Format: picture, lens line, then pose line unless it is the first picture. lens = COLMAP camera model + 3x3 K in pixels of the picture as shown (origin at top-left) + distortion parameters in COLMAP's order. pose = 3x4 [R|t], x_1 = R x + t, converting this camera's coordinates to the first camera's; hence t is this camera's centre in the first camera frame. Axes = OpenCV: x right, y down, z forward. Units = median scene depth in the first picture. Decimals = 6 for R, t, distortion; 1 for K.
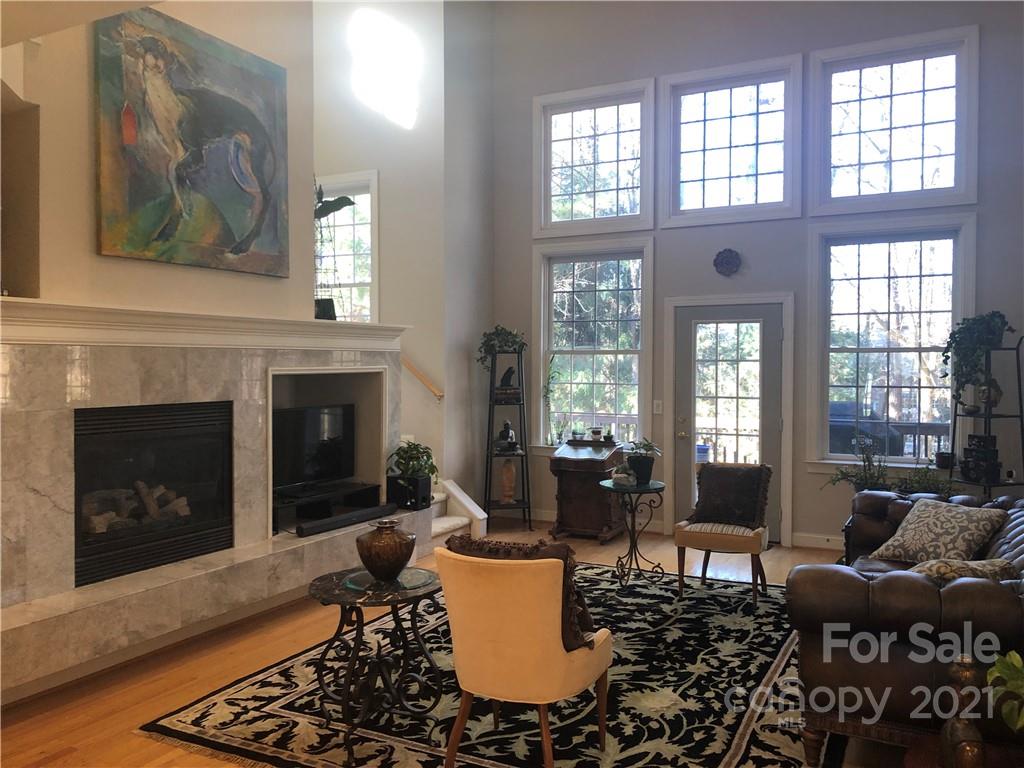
lens RADIAL K [[836.1, 0, 522.5], [0, 836.1, 385.2], [0, 0, 1]] dist [0.016789, -0.002536]
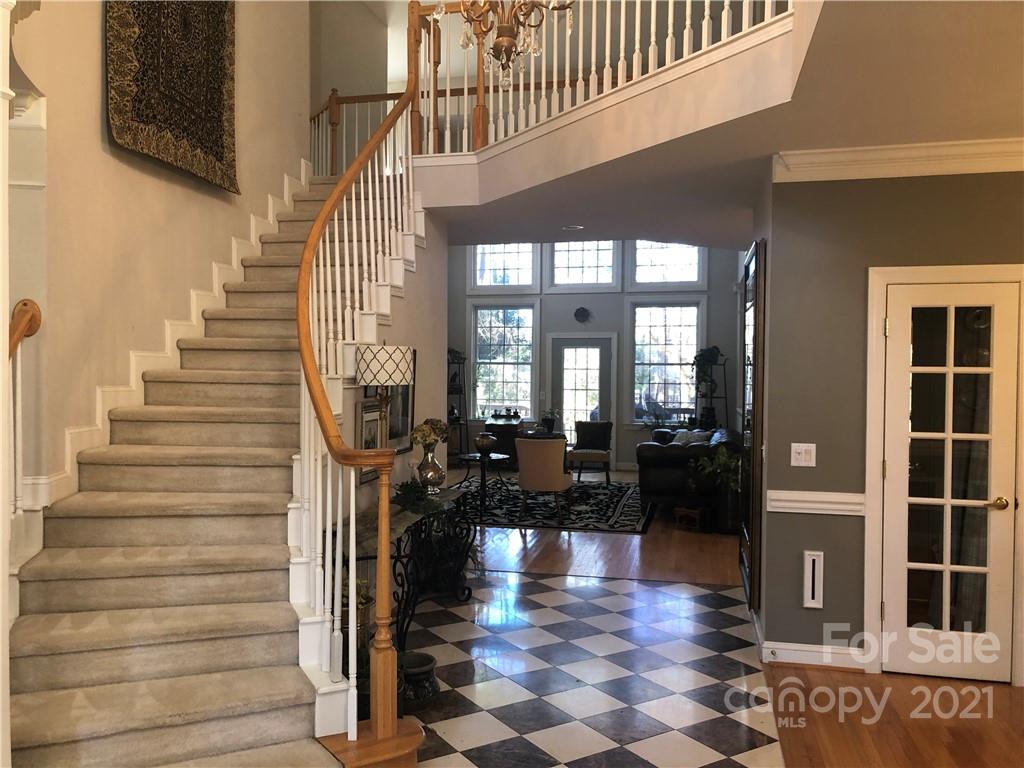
lens RADIAL K [[836.1, 0, 505.3], [0, 836.1, 384.5], [0, 0, 1]] dist [0.016789, -0.002536]
pose [[0.971901, 0.007517, 0.235270, -0.401652], [-0.003381, 0.999833, -0.017977, 0.042915], [-0.235366, 0.016677, 0.971764, -0.839184]]
